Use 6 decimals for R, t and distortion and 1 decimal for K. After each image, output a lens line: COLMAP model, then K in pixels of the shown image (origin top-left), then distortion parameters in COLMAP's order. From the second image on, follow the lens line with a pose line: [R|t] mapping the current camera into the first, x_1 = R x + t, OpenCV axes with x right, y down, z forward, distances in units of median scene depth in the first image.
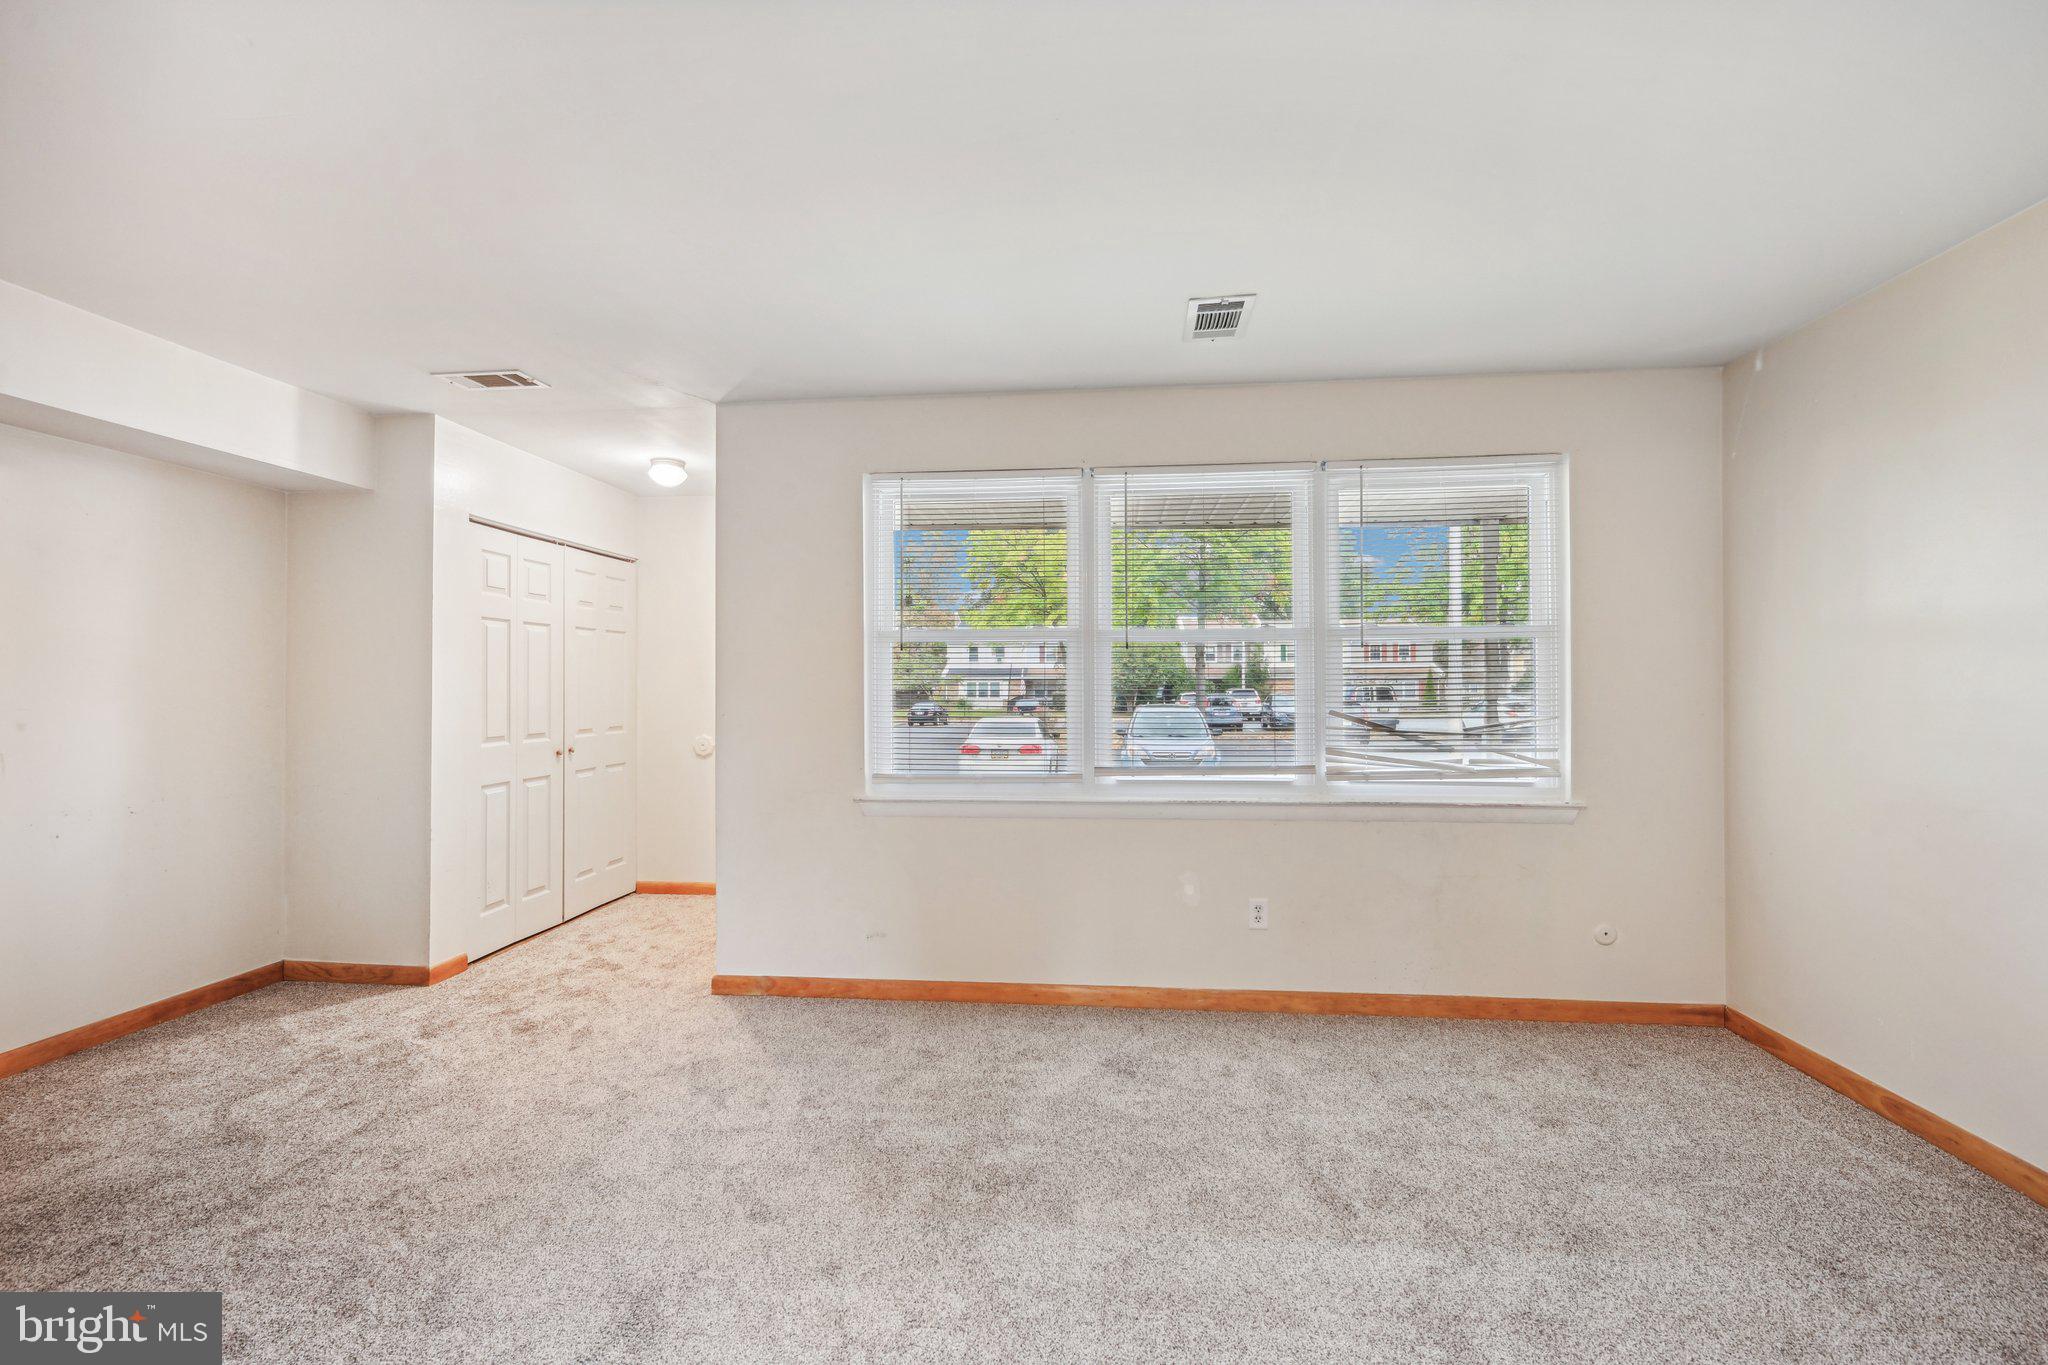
lens RADIAL K [[920.4, 0, 1025.7], [0, 920.4, 675.7], [0, 0, 1]] dist [-0.000407, 0.001317]
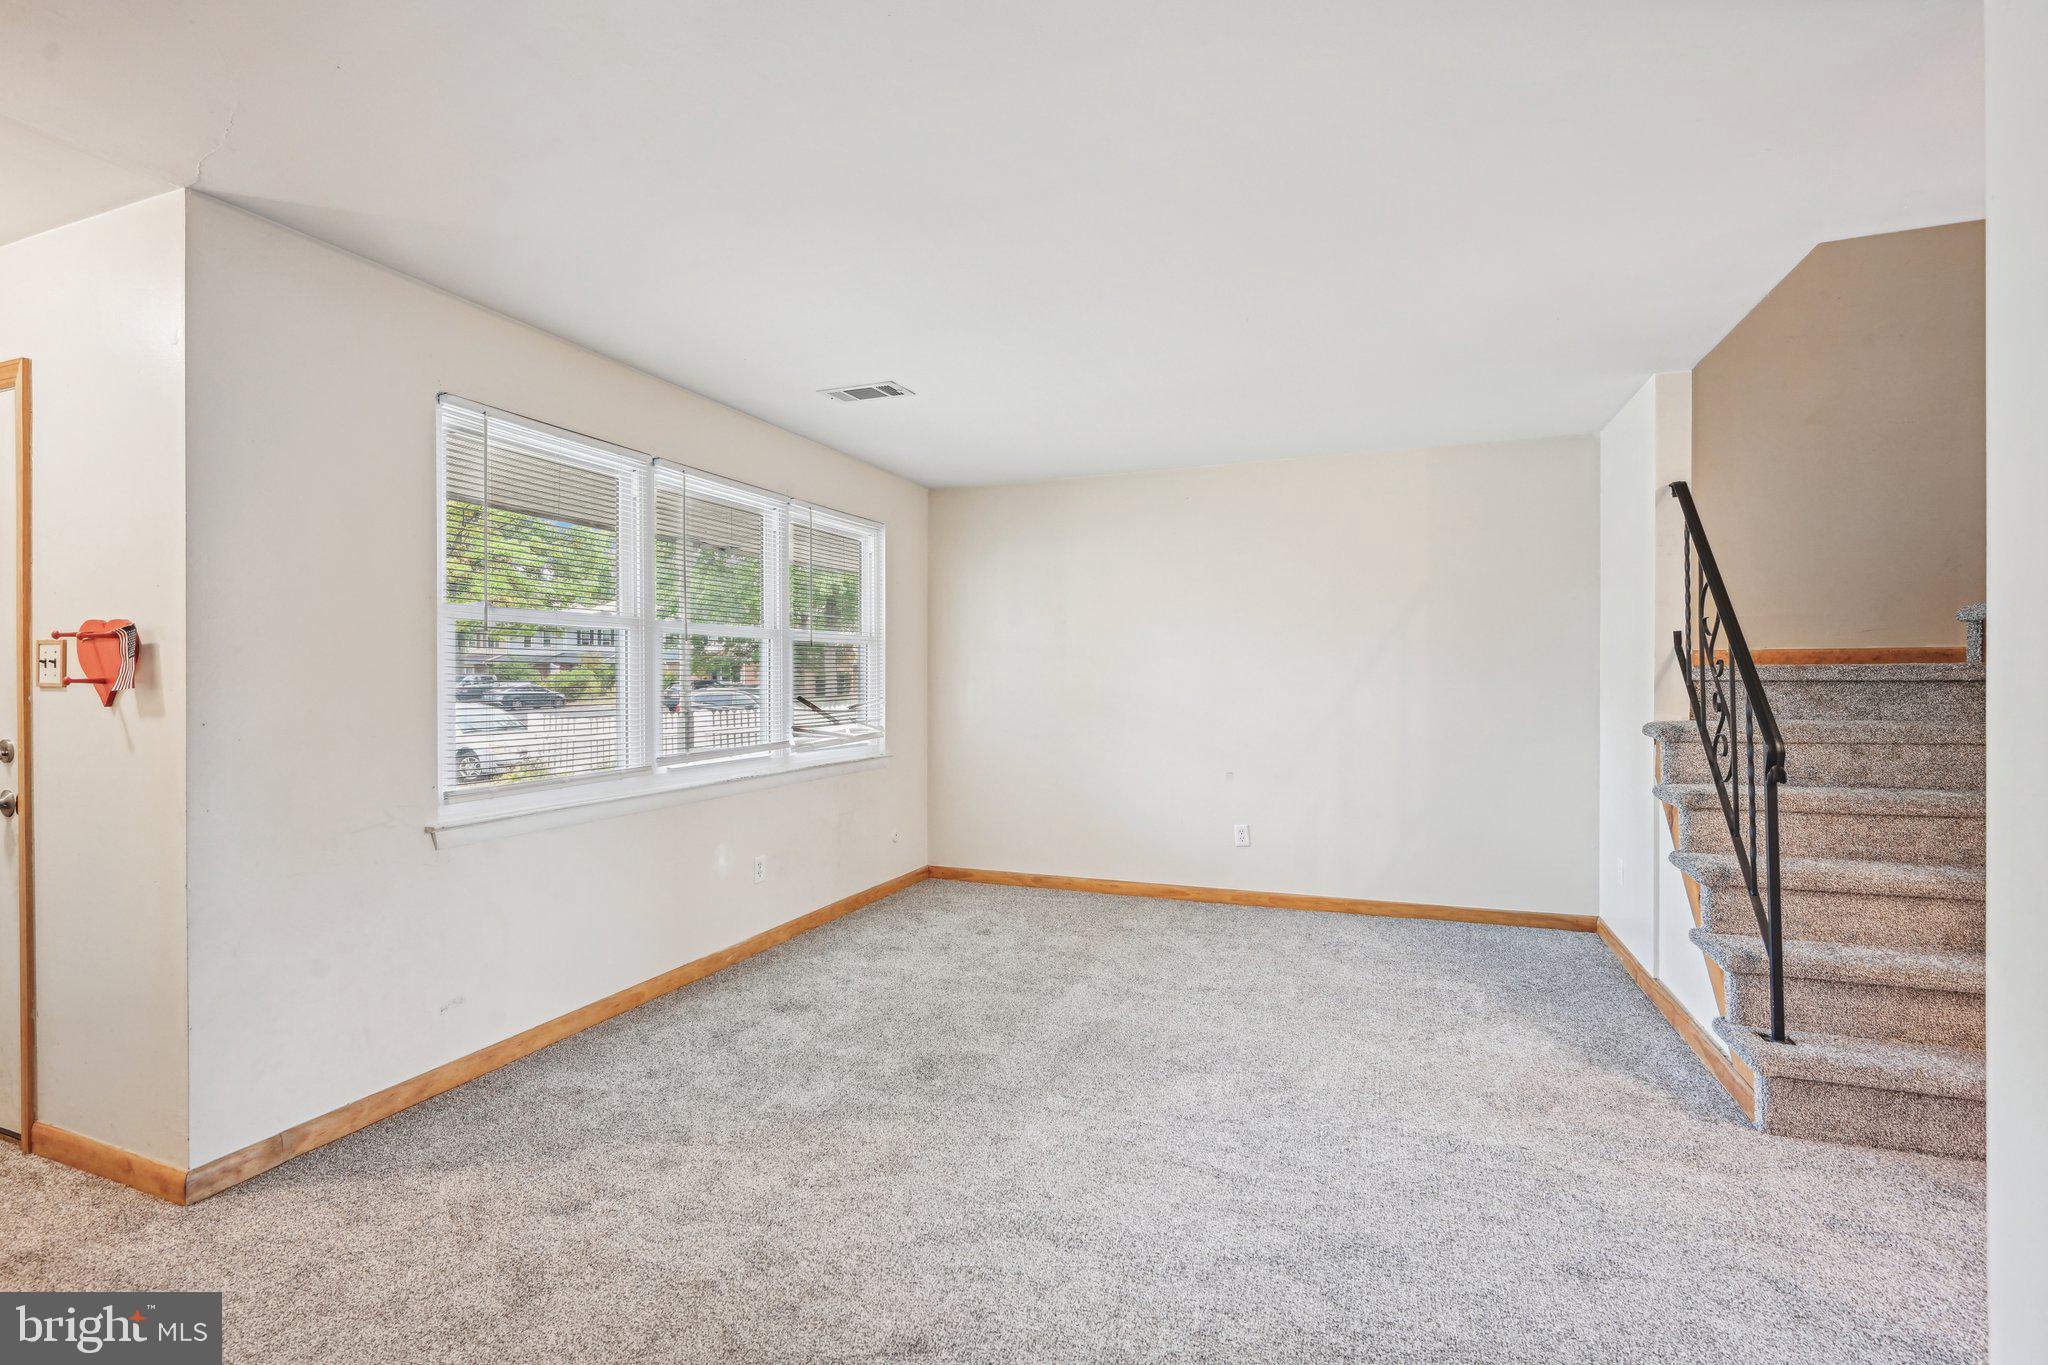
lens RADIAL K [[920.4, 0, 1029.2], [0, 920.4, 675.4], [0, 0, 1]] dist [-0.000407, 0.001317]
pose [[0.269174, 0.003801, 0.963084, -0.866020], [-0.010172, 0.999948, -0.001104, 0.007466], [-0.963038, -0.009500, 0.269198, 0.381366]]
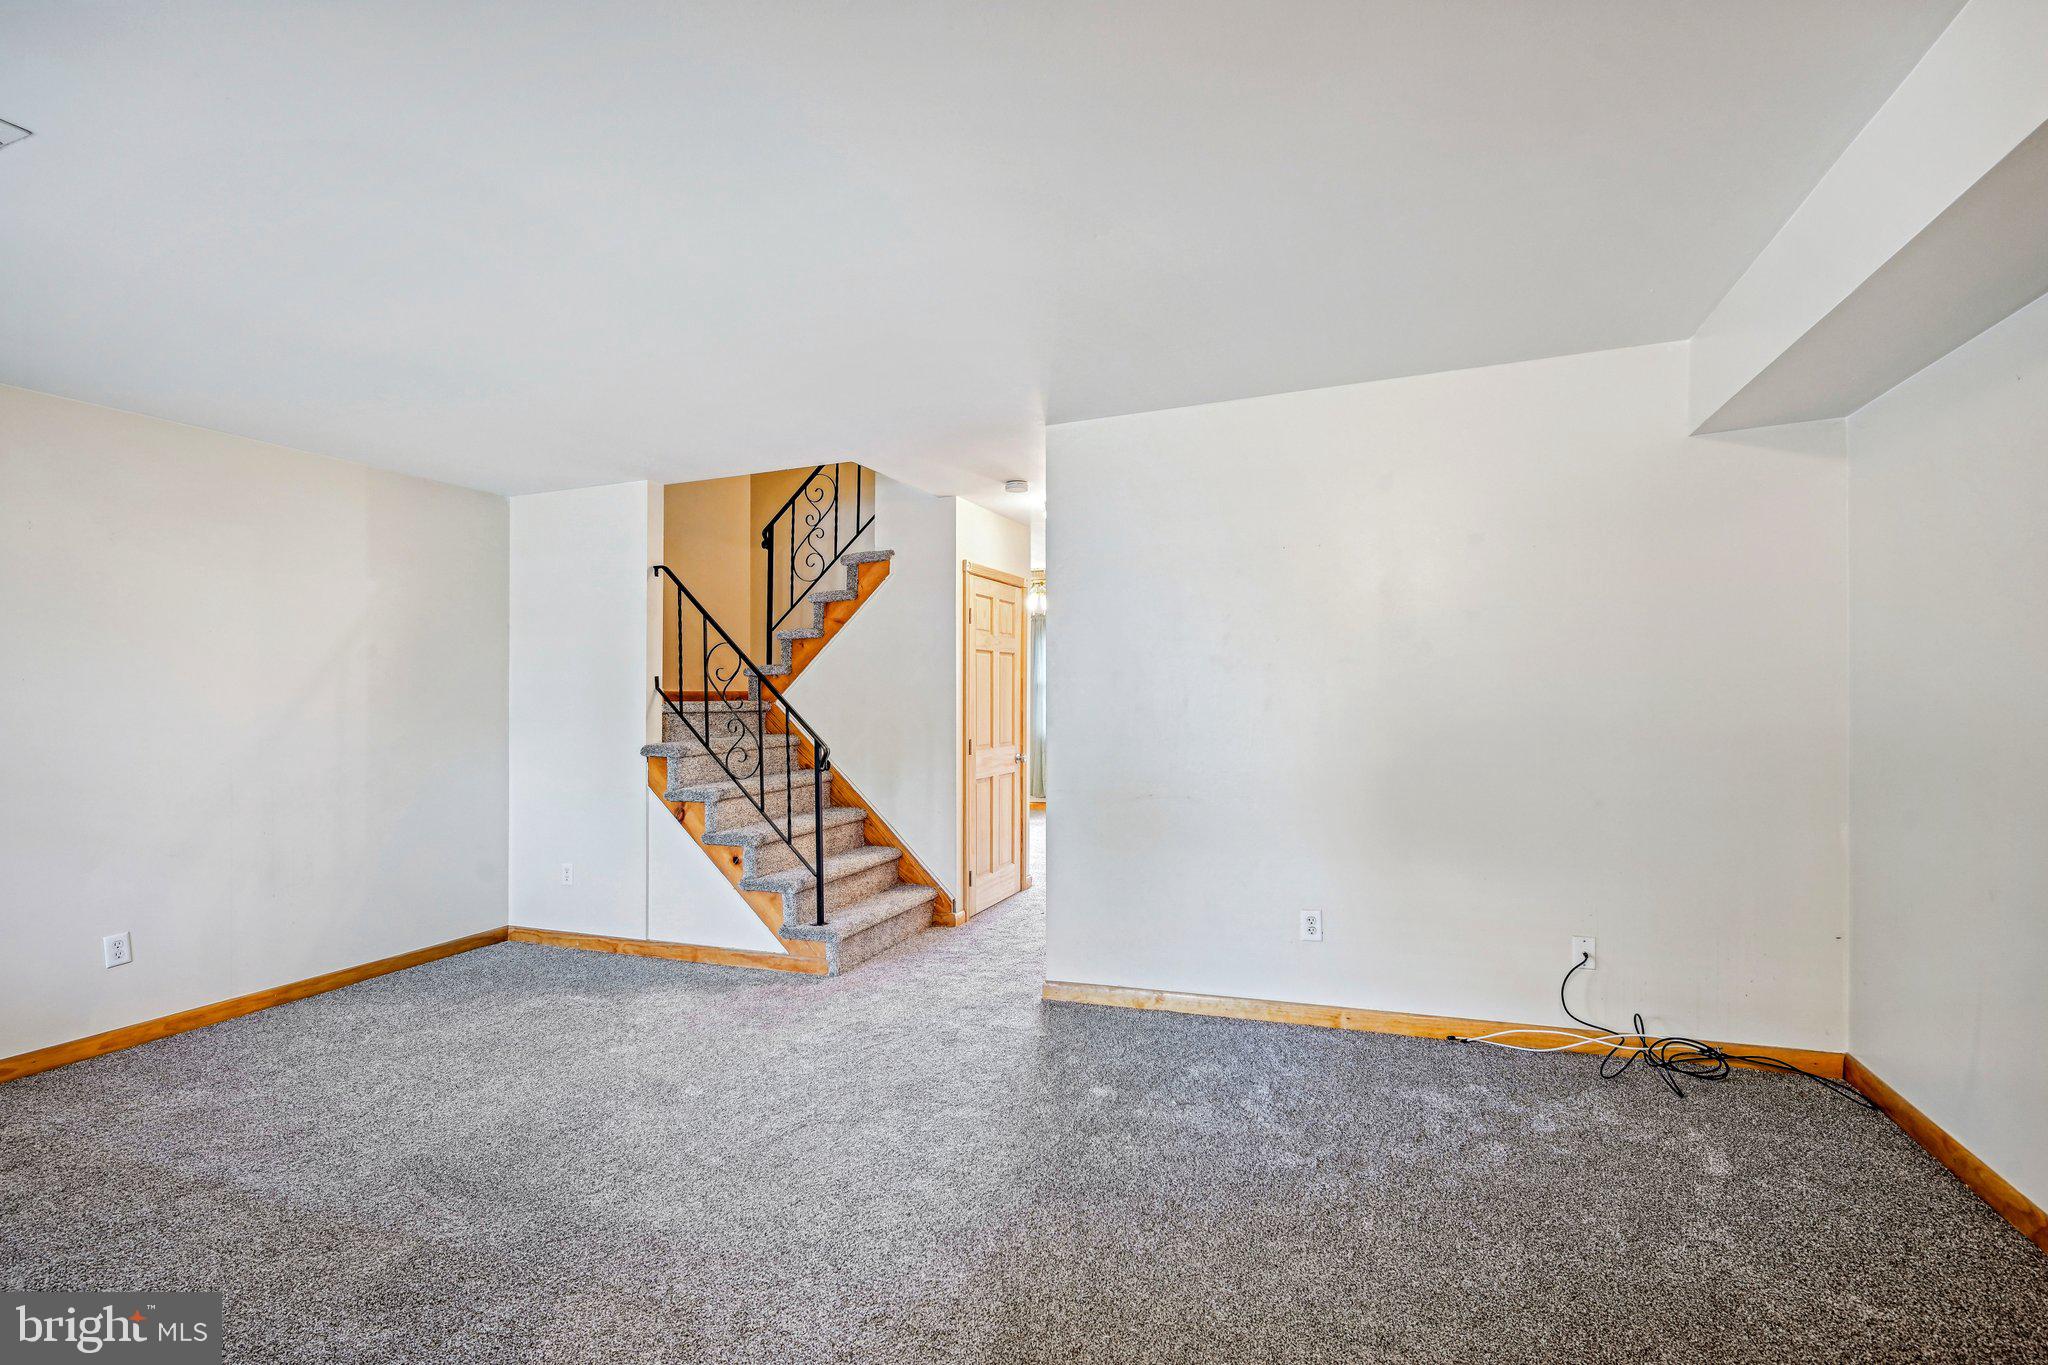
lens RADIAL K [[920.4, 0, 1024.8], [0, 920.4, 718.0], [0, 0, 1]] dist [-0.000407, 0.001317]
pose [[-0.959195, 0.014082, 0.282395, -0.578753], [0.015176, 0.999883, 0.001688, 0.019327], [-0.282339, 0.005904, -0.959297, 1.183651]]
